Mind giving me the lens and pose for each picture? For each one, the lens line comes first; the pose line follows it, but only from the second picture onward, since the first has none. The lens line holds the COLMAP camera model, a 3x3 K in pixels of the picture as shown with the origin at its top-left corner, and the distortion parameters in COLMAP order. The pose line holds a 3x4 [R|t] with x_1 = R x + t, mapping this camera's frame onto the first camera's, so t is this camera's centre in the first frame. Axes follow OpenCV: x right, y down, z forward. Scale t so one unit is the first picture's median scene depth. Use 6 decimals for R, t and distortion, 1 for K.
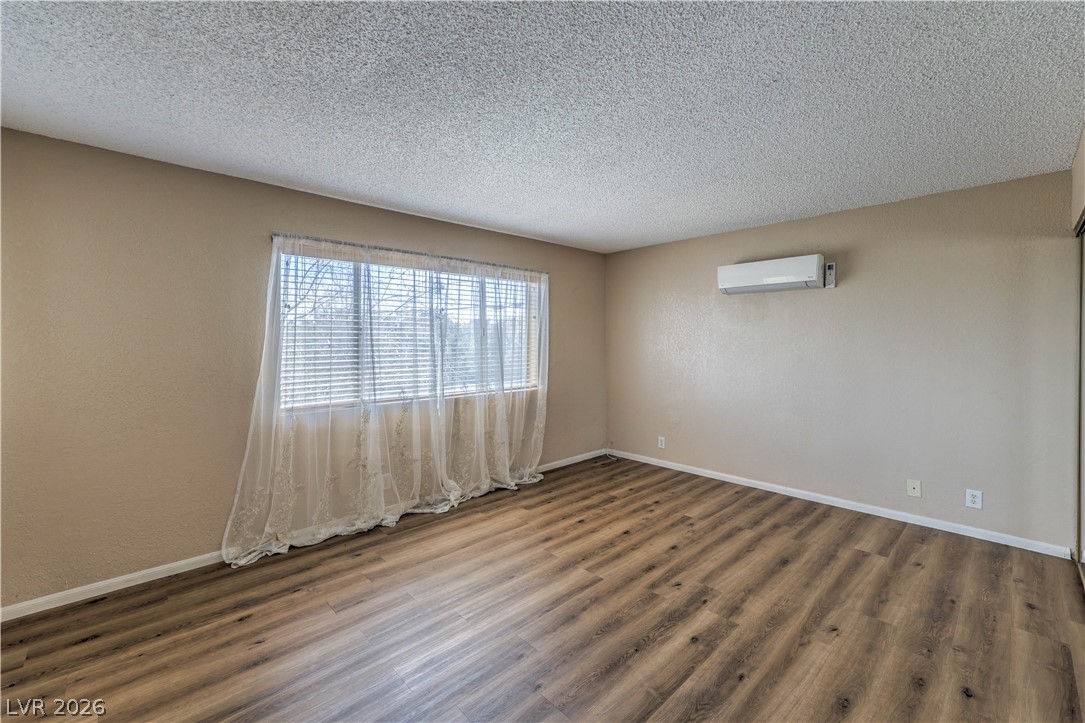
lens RADIAL K [[436.6, 0, 538.1], [0, 436.6, 339.9], [0, 0, 1]] dist [0.003748, 0.000572]
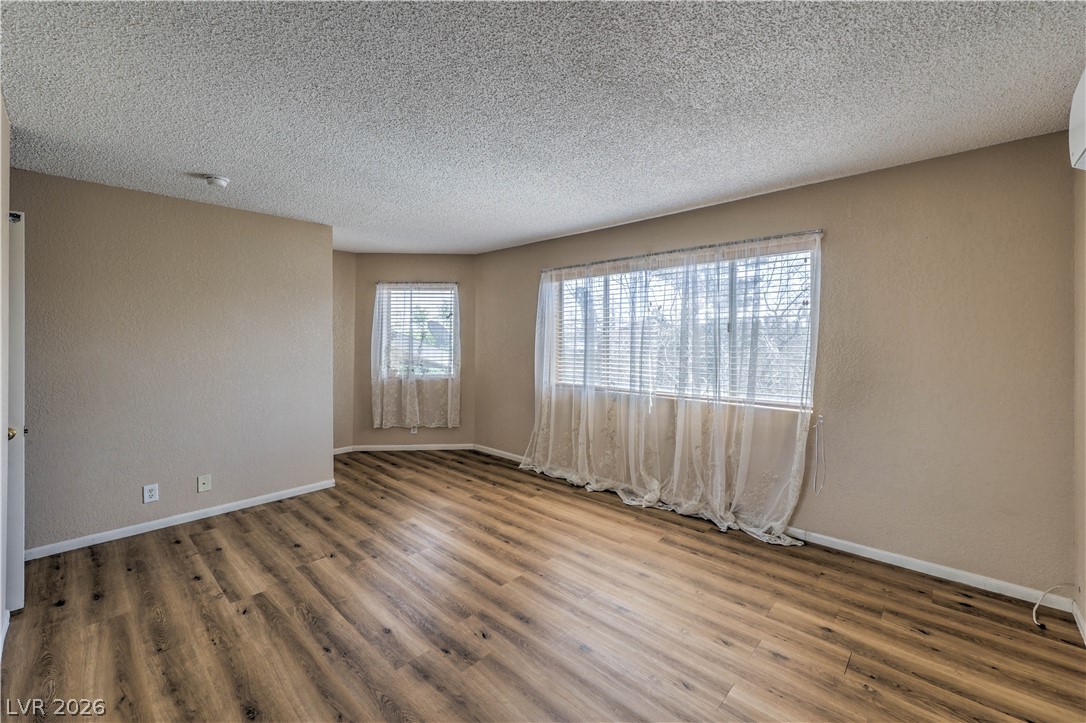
lens RADIAL K [[437.0, 0, 553.5], [0, 437.0, 332.1], [0, 0, 1]] dist [0.003748, 0.000572]
pose [[0.091742, -0.012072, -0.995710, 1.067117], [0.006201, 0.999914, -0.011551, -0.003356], [0.995764, -0.005114, 0.091809, 0.969683]]
